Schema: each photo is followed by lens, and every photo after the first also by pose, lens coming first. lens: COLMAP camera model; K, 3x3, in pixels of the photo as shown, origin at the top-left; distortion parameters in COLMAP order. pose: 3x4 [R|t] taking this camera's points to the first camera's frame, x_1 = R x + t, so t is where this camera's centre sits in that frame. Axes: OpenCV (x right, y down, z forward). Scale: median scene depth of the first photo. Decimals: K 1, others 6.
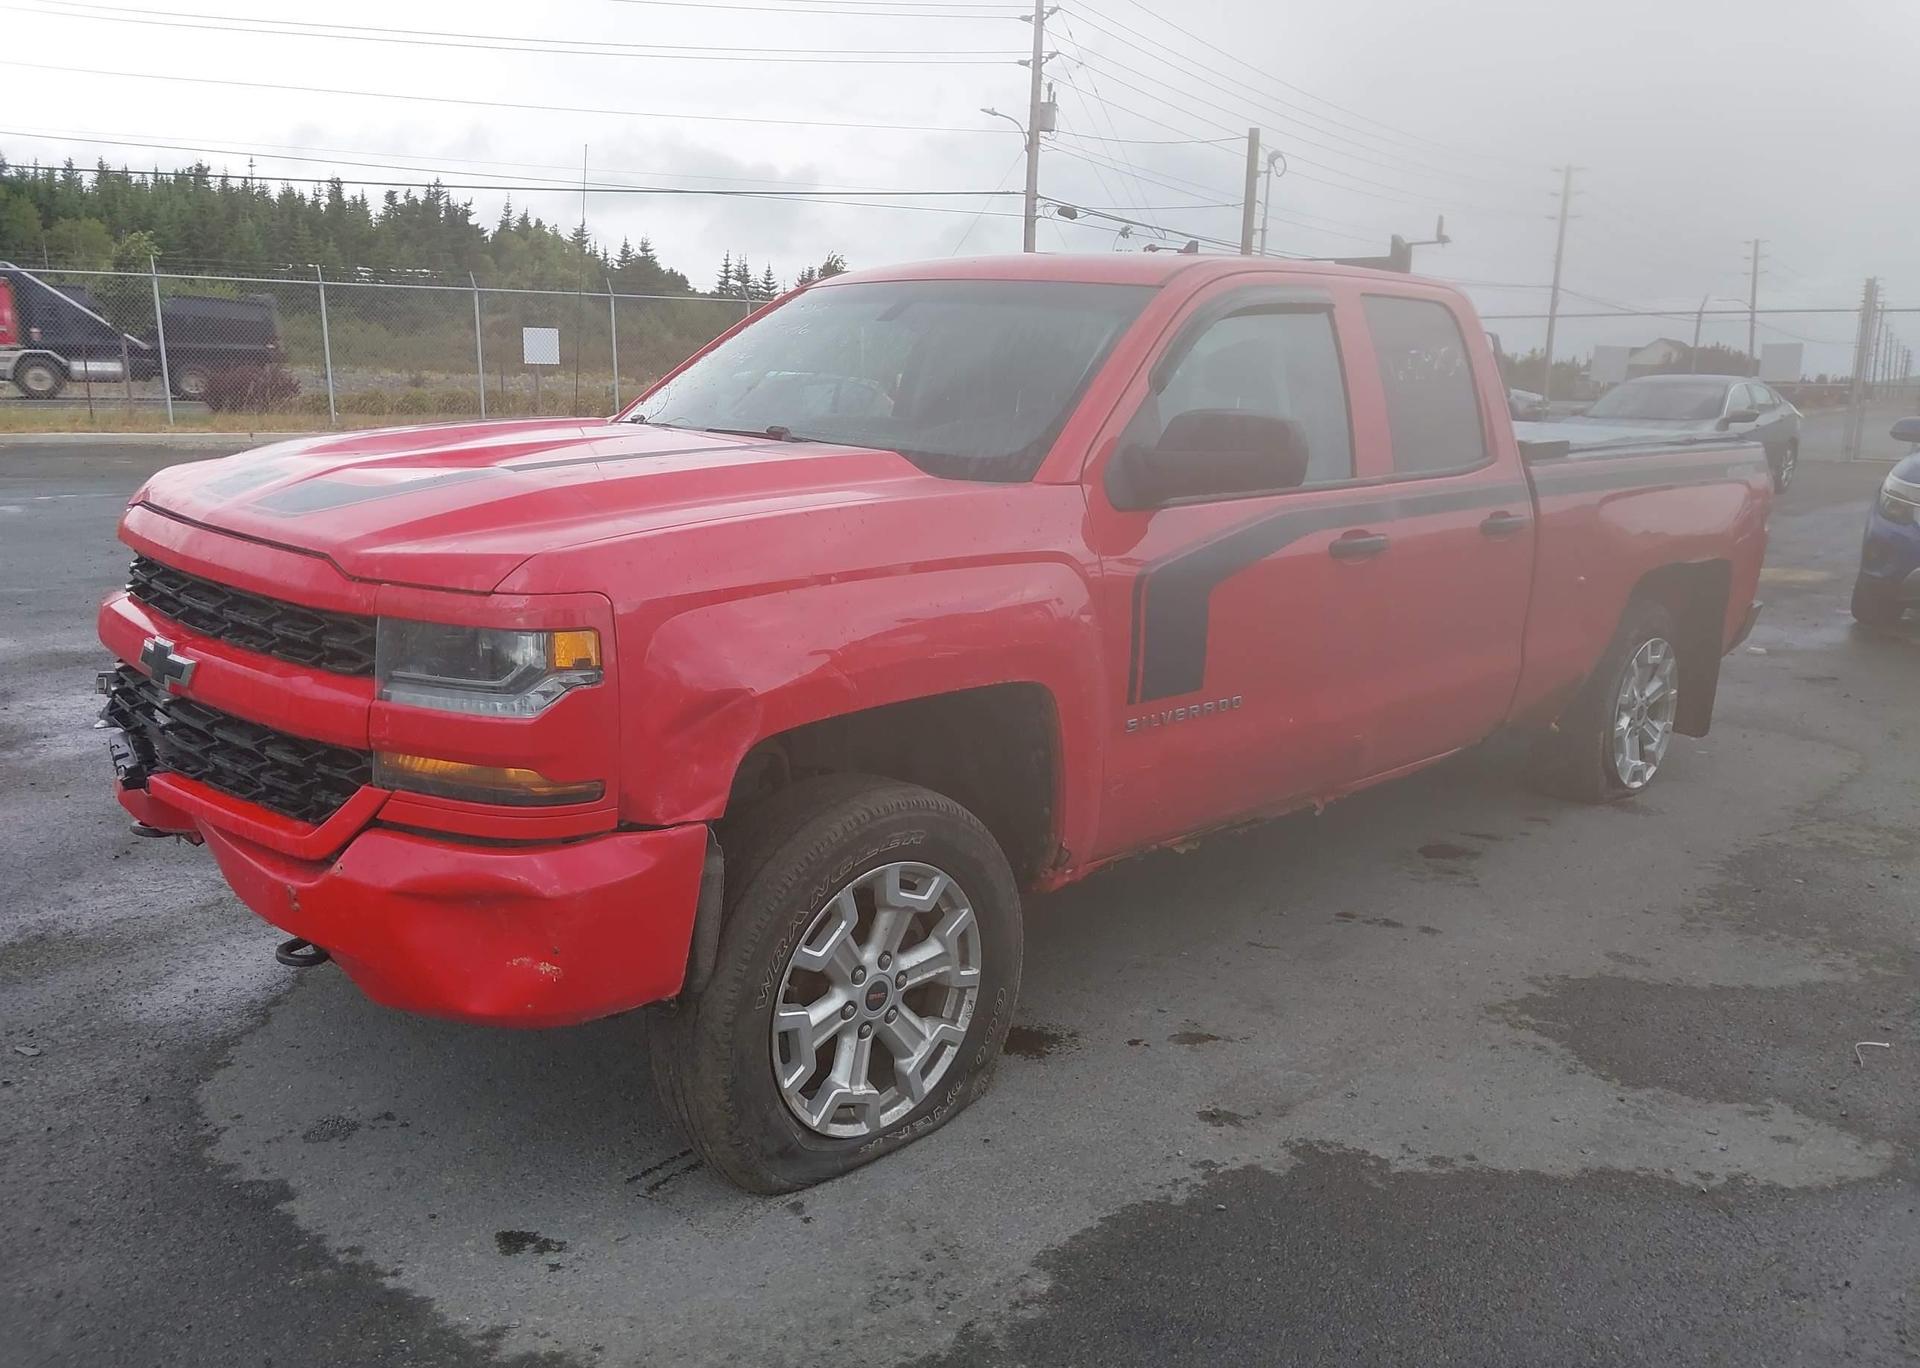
lens RADIAL K [[1509.1, 0, 944.4], [0, 1509.1, 676.6], [0, 0, 1]] dist [0.043403, -0.062720]
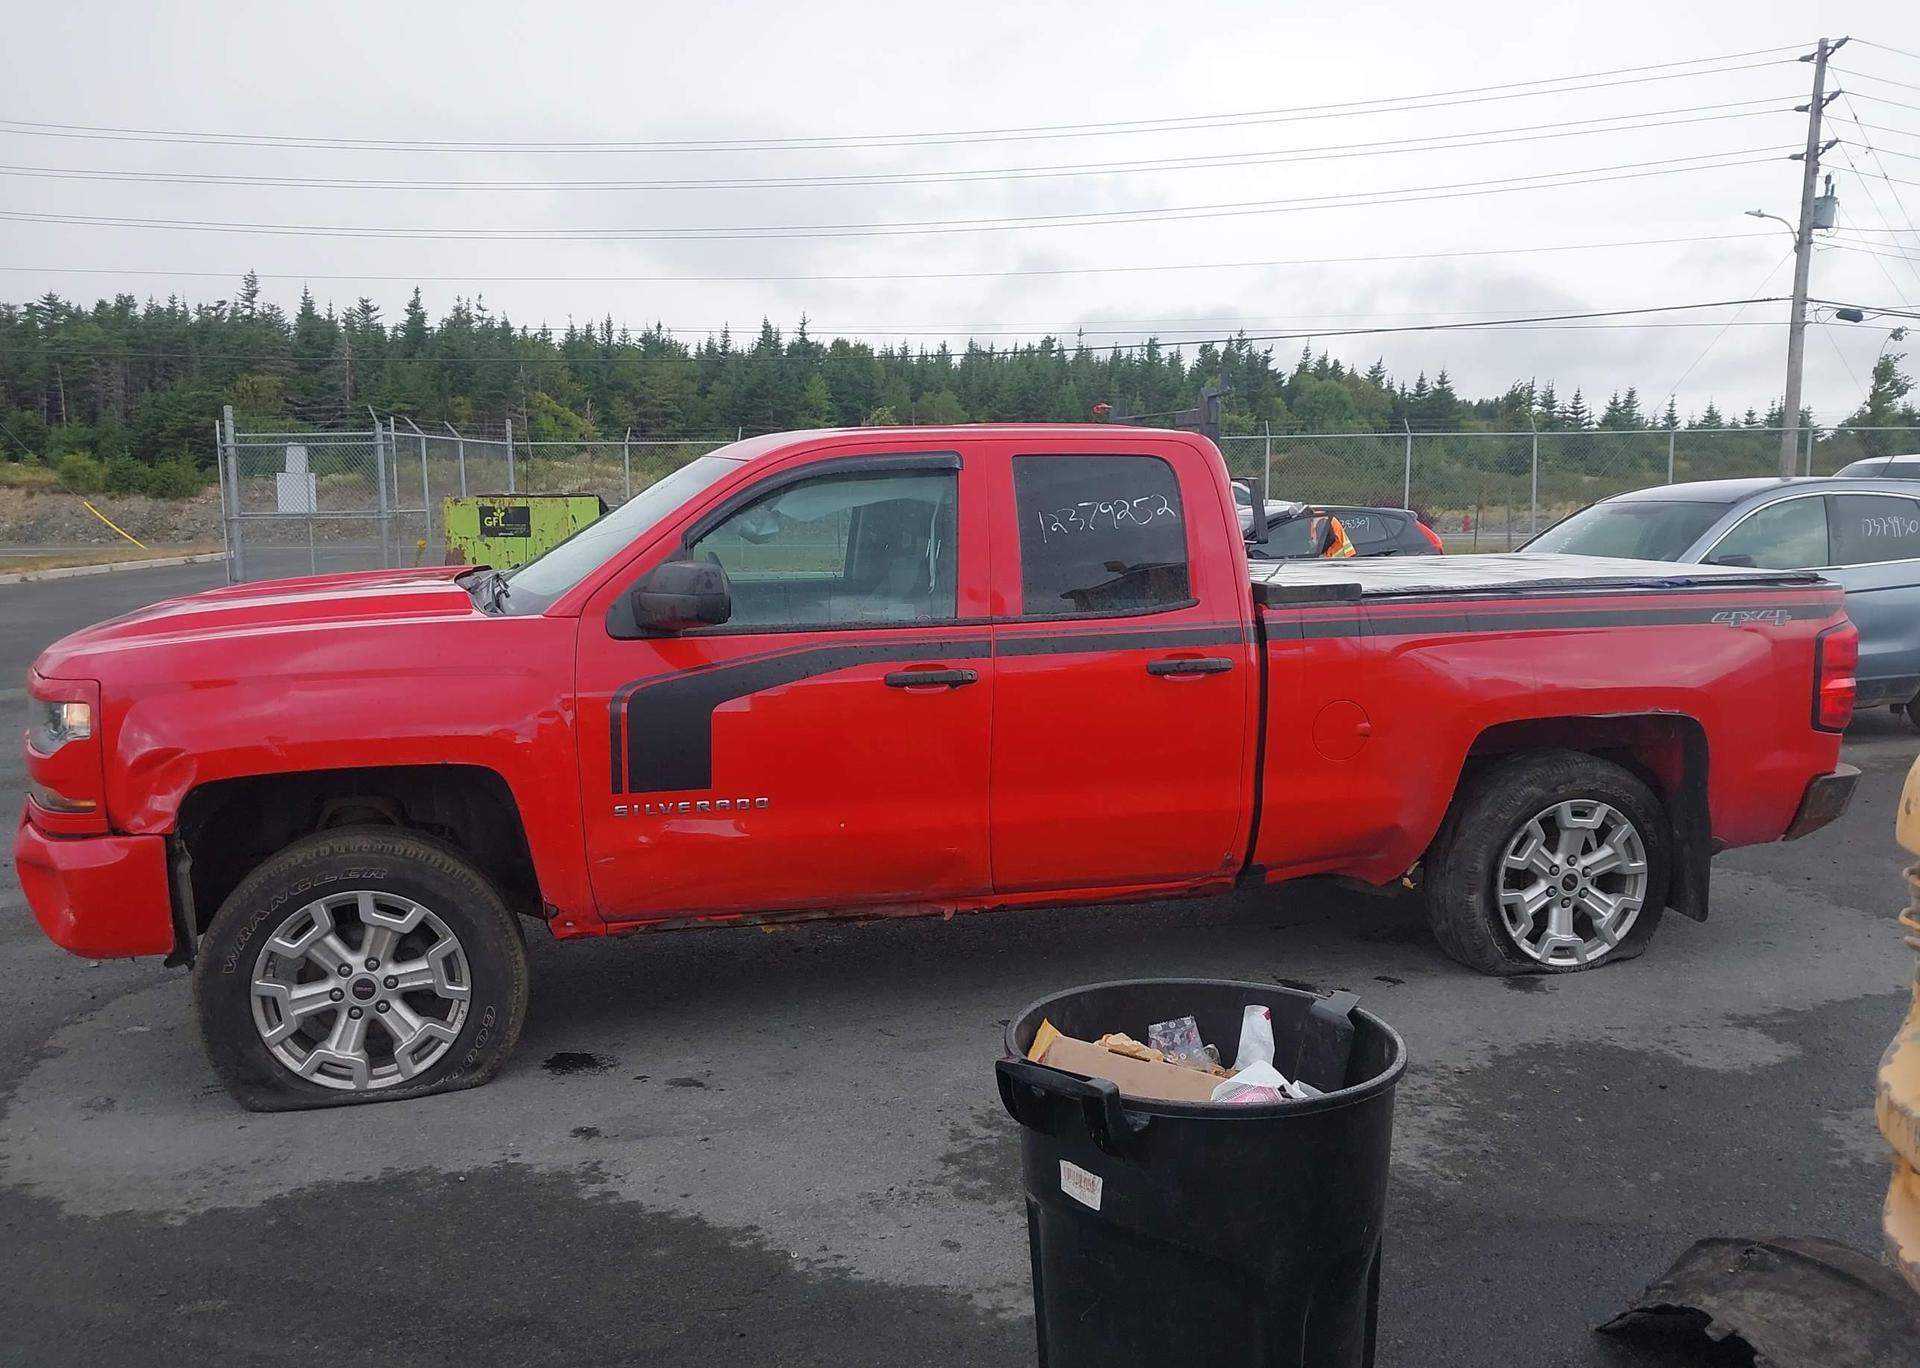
lens RADIAL K [[1509.1, 0, 950.4], [0, 1509.1, 678.6], [0, 0, 1]] dist [0.043403, -0.062720]
pose [[0.865136, 0.034392, -0.500357, 0.812867], [-0.076464, 0.995028, -0.063816, -0.014880], [0.495674, 0.093469, 0.863464, 0.039645]]
